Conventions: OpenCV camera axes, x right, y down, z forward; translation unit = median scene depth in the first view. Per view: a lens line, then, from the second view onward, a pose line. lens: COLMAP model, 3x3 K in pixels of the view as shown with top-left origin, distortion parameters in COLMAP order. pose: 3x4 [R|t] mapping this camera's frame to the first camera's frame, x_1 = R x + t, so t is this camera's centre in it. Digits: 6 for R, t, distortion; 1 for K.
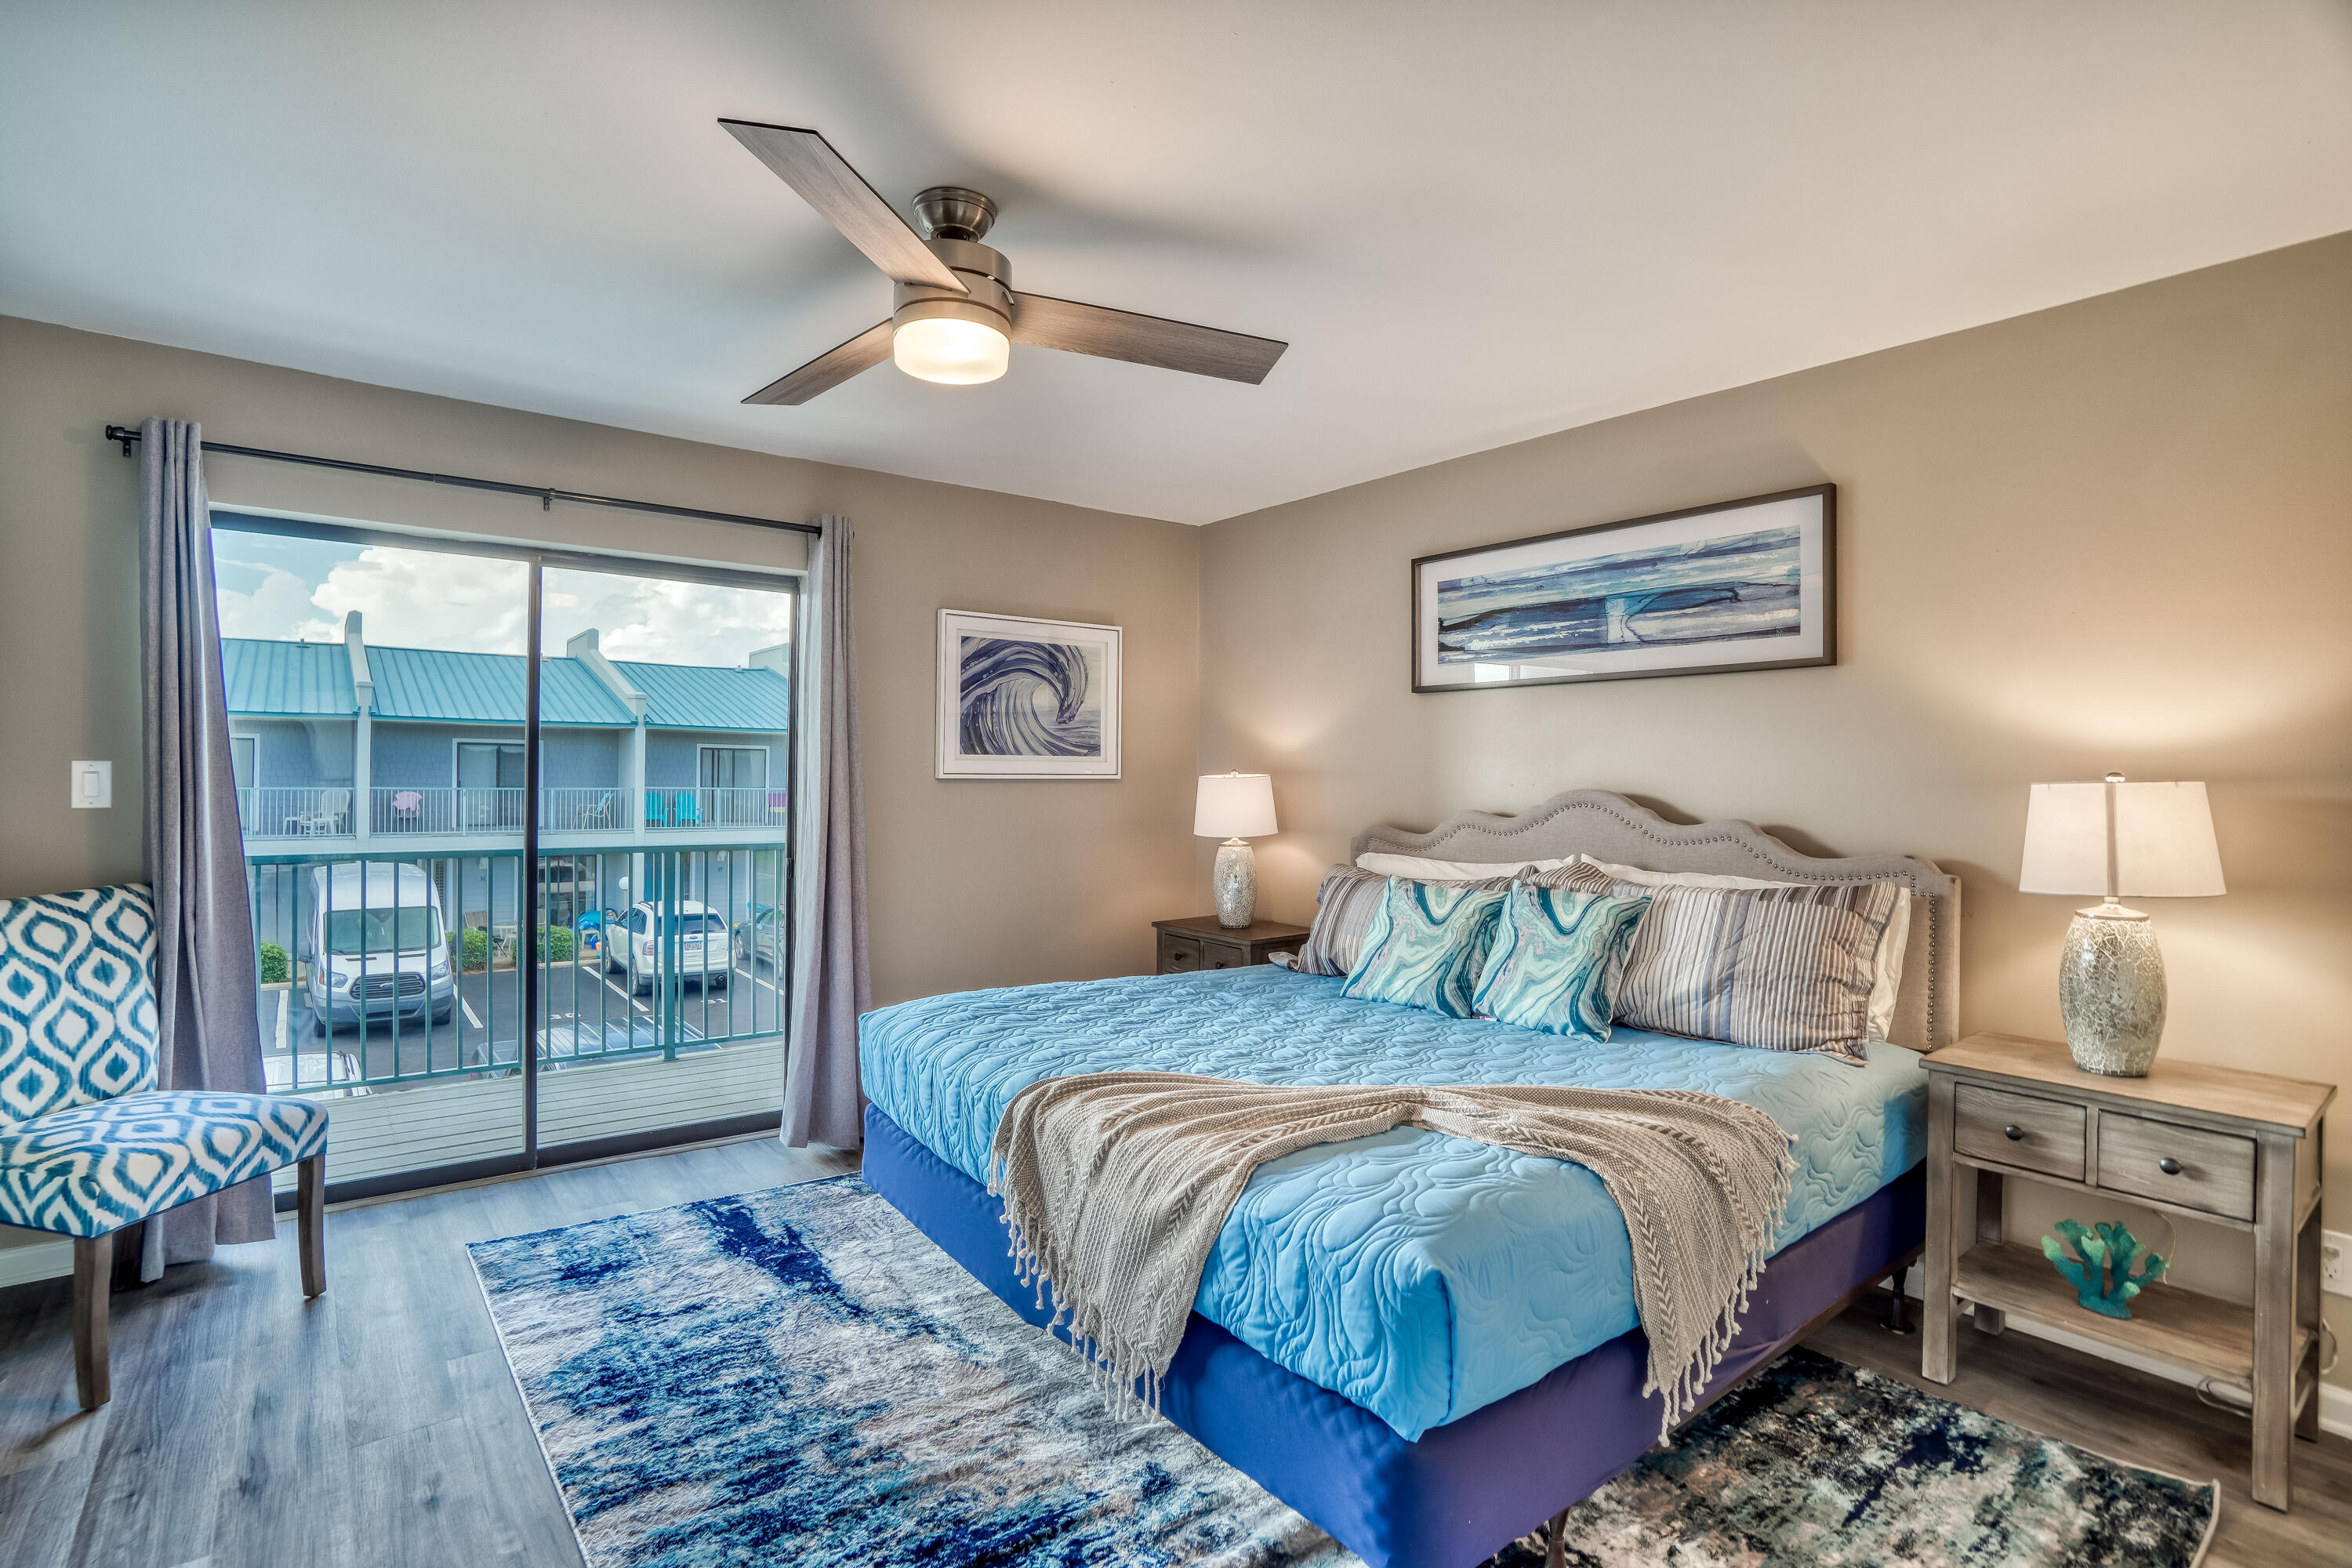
lens RADIAL K [[1110.9, 0, 1159.2], [0, 1110.9, 775.5], [0, 0, 1]] dist [-0.044481, 0.010631]
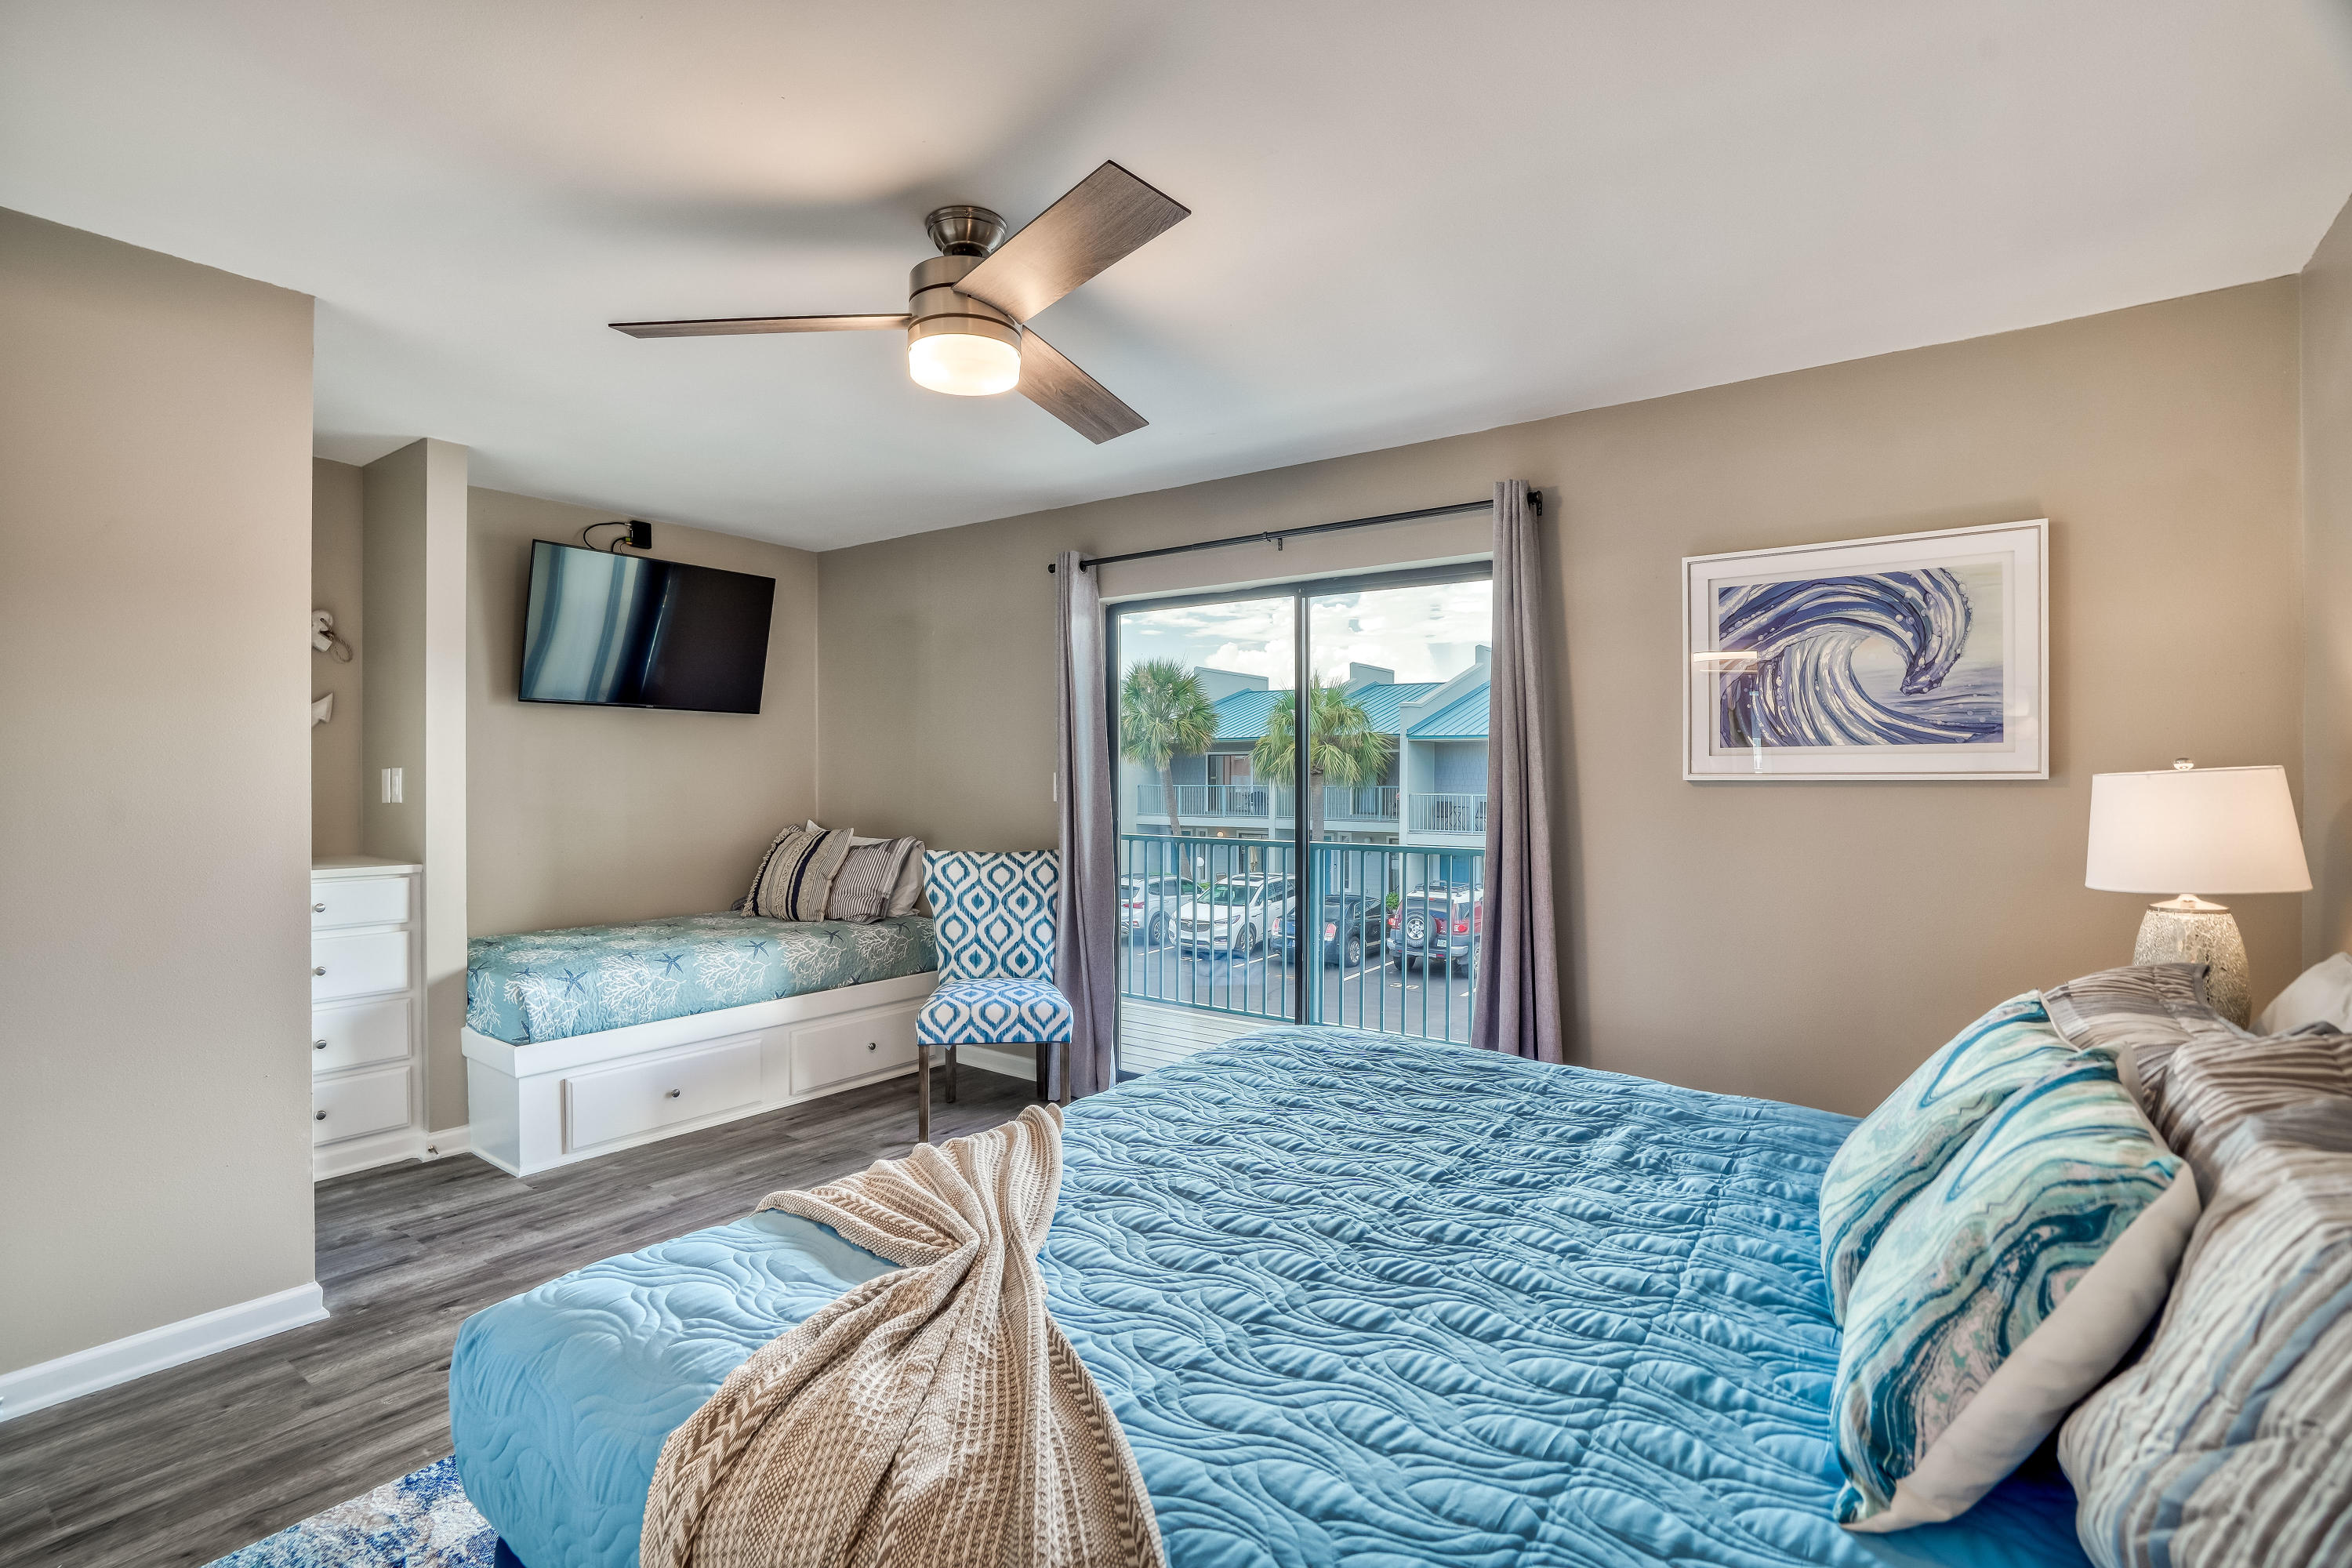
lens RADIAL K [[1110.9, 0, 1163.5], [0, 1110.9, 800.5], [0, 0, 1]] dist [-0.044481, 0.010631]
pose [[0.276266, 0.009038, -0.961039, 0.501888], [0.002657, 0.999945, 0.010168, 0.008878], [0.961078, -0.005363, 0.276227, 0.524879]]
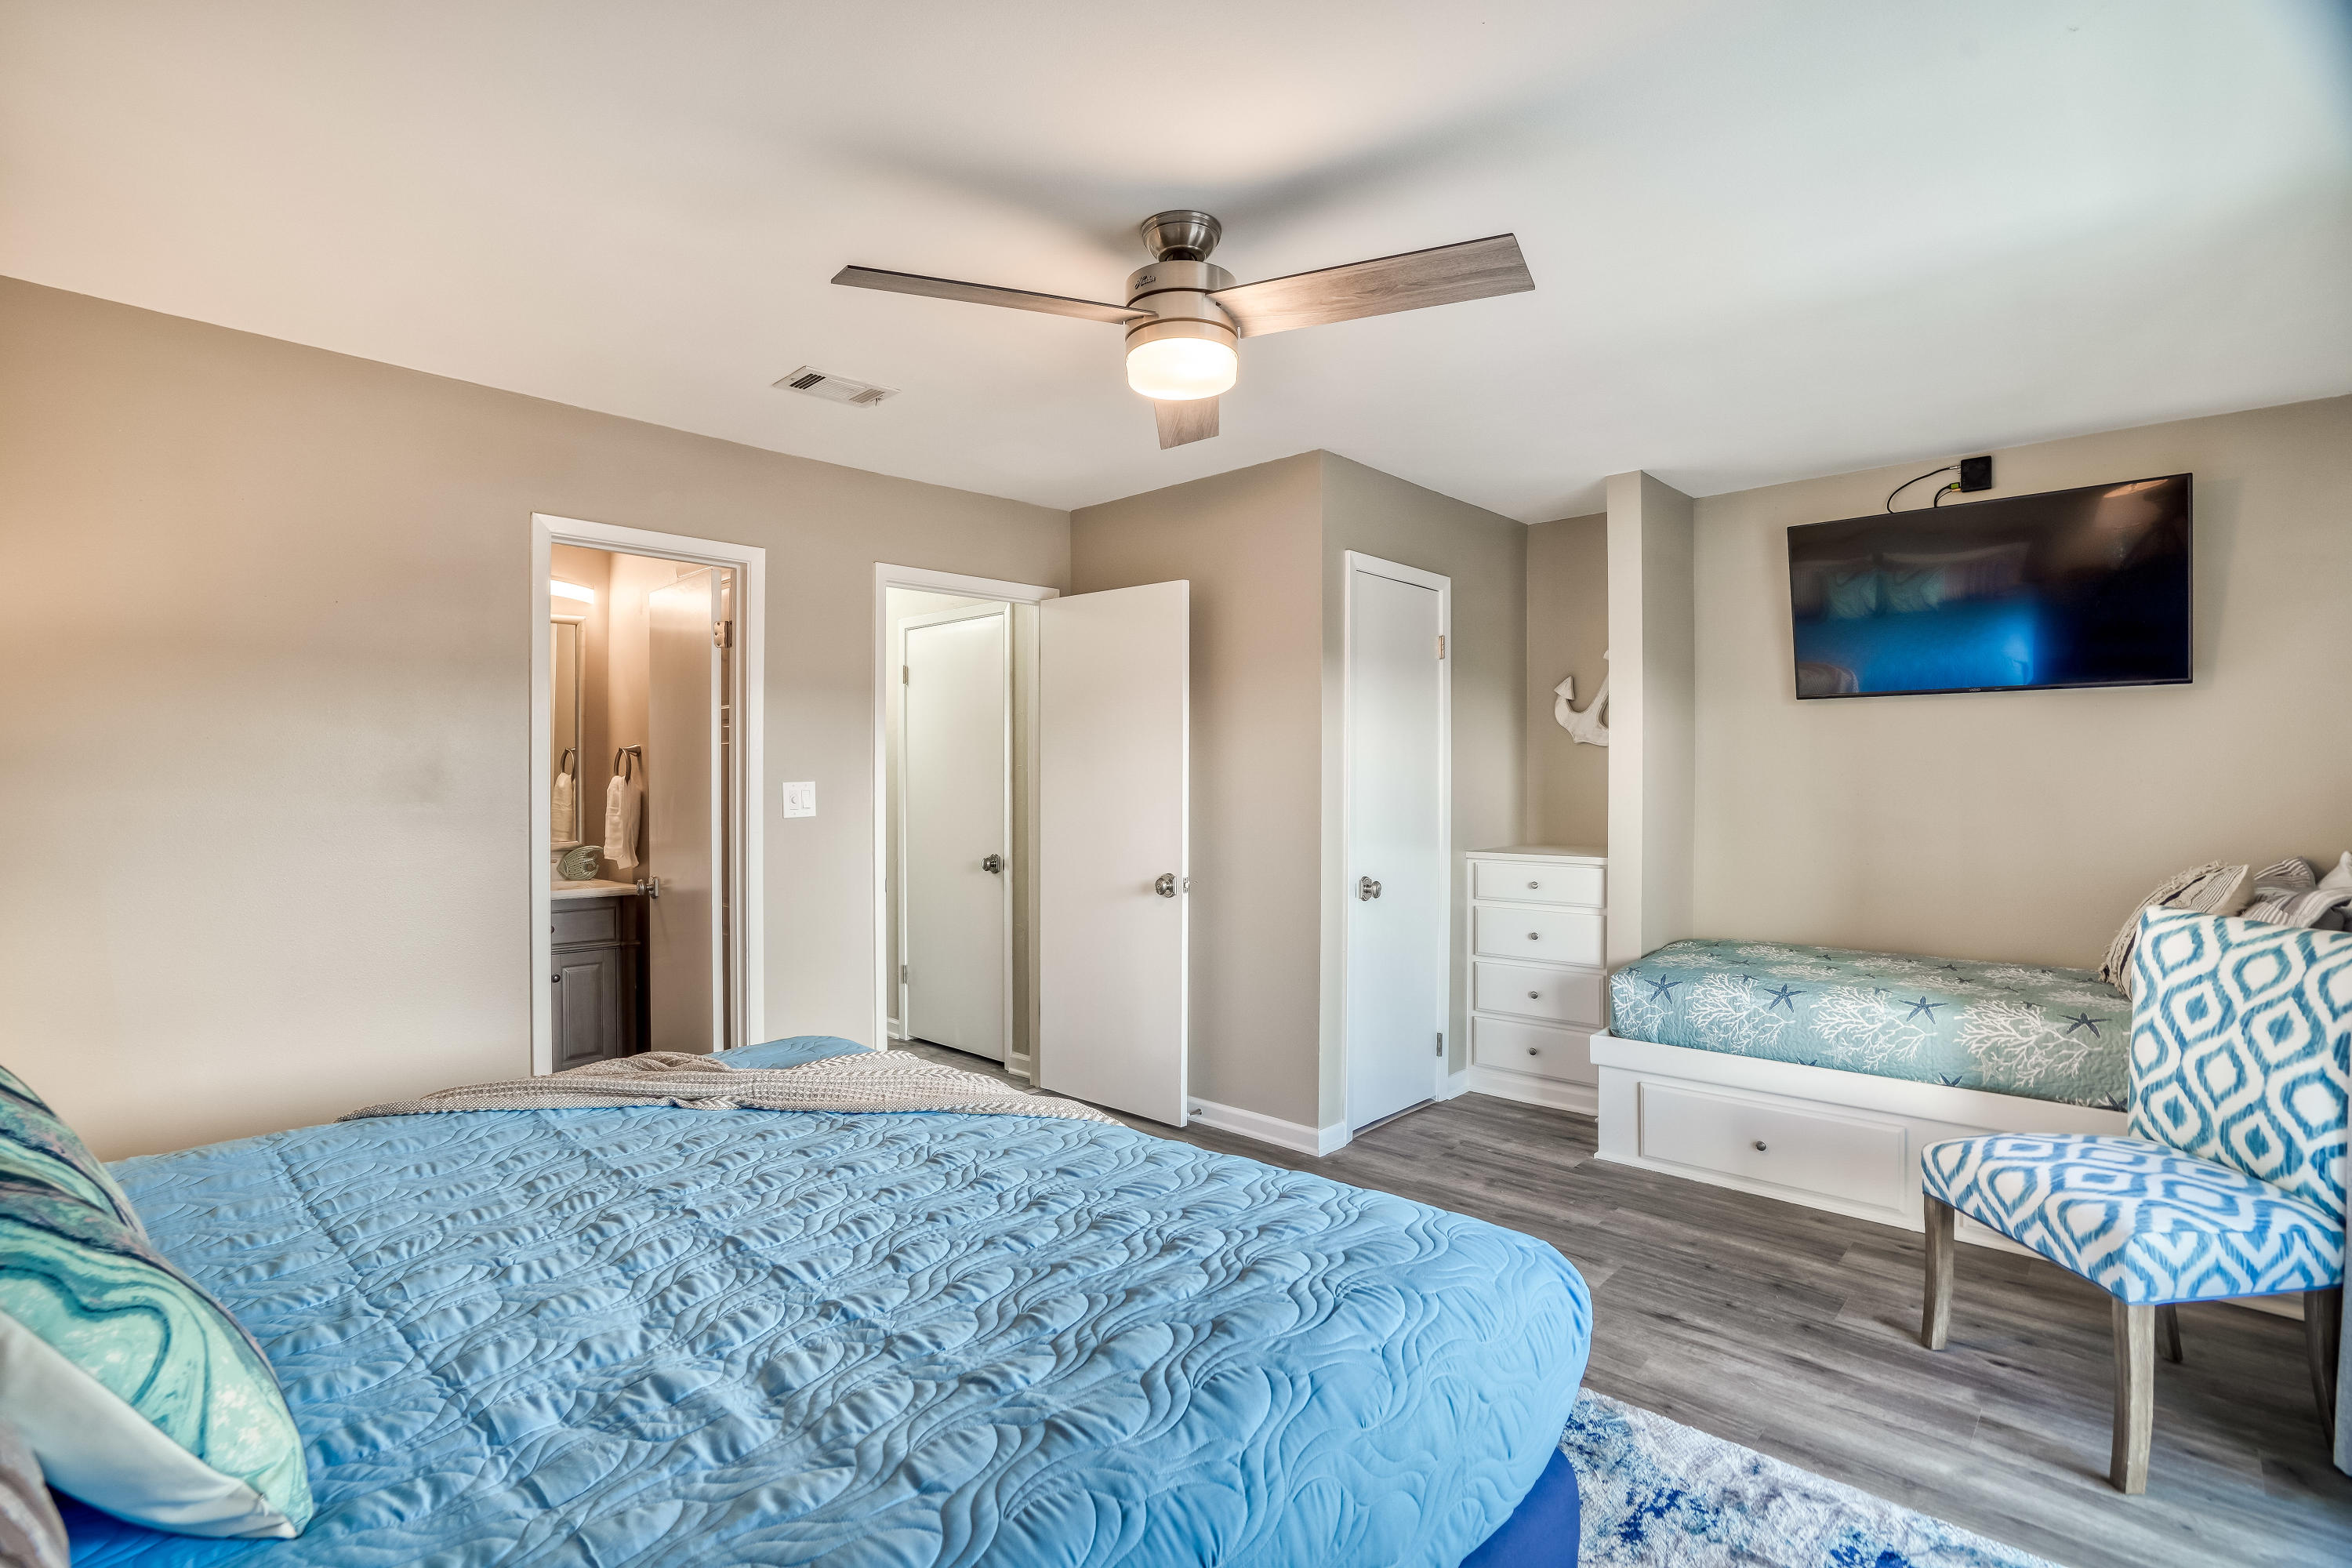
lens RADIAL K [[1110.9, 0, 1152.9], [0, 1110.9, 782.5], [0, 0, 1]] dist [-0.044481, 0.010631]
pose [[-0.988483, -0.010083, -0.150999, -0.007069], [-0.010097, 0.999949, -0.000677, 0.004085], [0.150998, 0.000855, -0.988534, 1.189182]]
